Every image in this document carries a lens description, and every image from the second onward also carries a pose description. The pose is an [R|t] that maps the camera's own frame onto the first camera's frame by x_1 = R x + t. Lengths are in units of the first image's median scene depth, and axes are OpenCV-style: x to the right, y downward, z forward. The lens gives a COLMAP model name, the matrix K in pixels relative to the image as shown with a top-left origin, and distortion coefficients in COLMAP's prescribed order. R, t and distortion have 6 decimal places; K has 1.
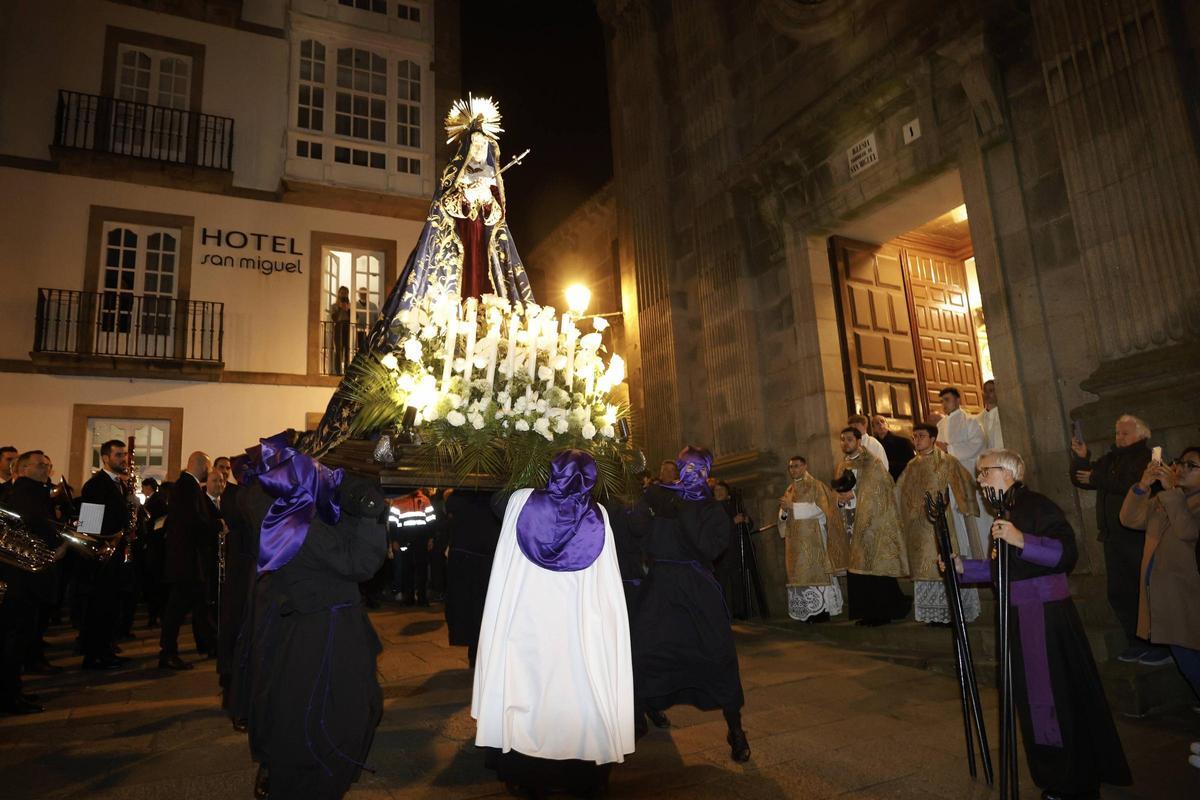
lens RADIAL K [[863.4, 0, 609.7], [0, 863.4, 407.3], [0, 0, 1]] dist [-0.080275, 0.063205]
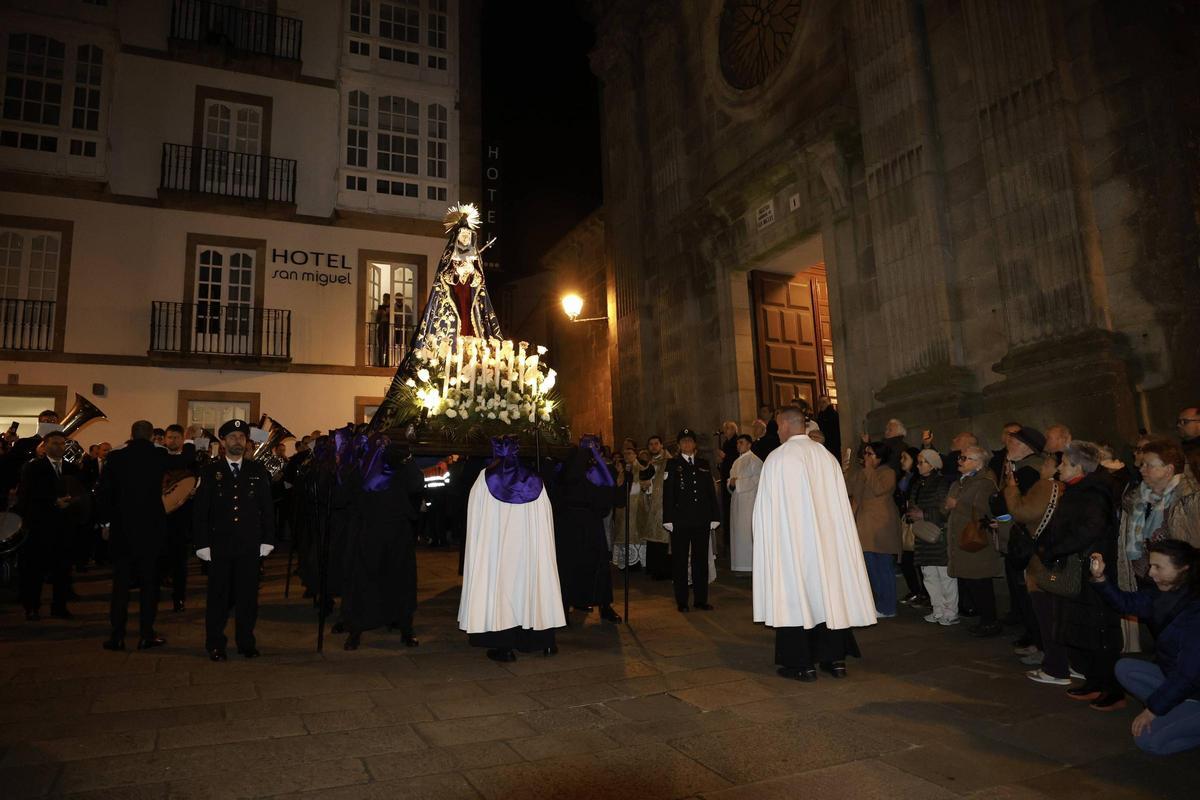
lens RADIAL K [[877.5, 0, 600.0], [0, 877.5, 400.0], [0, 0, 1]] dist [-0.065285, 0.070607]
pose [[0.998388, 0.008096, -0.056185, 0.081217], [-0.006464, 0.999554, 0.029165, -0.030420], [0.056396, -0.028755, 0.997994, -0.276998]]
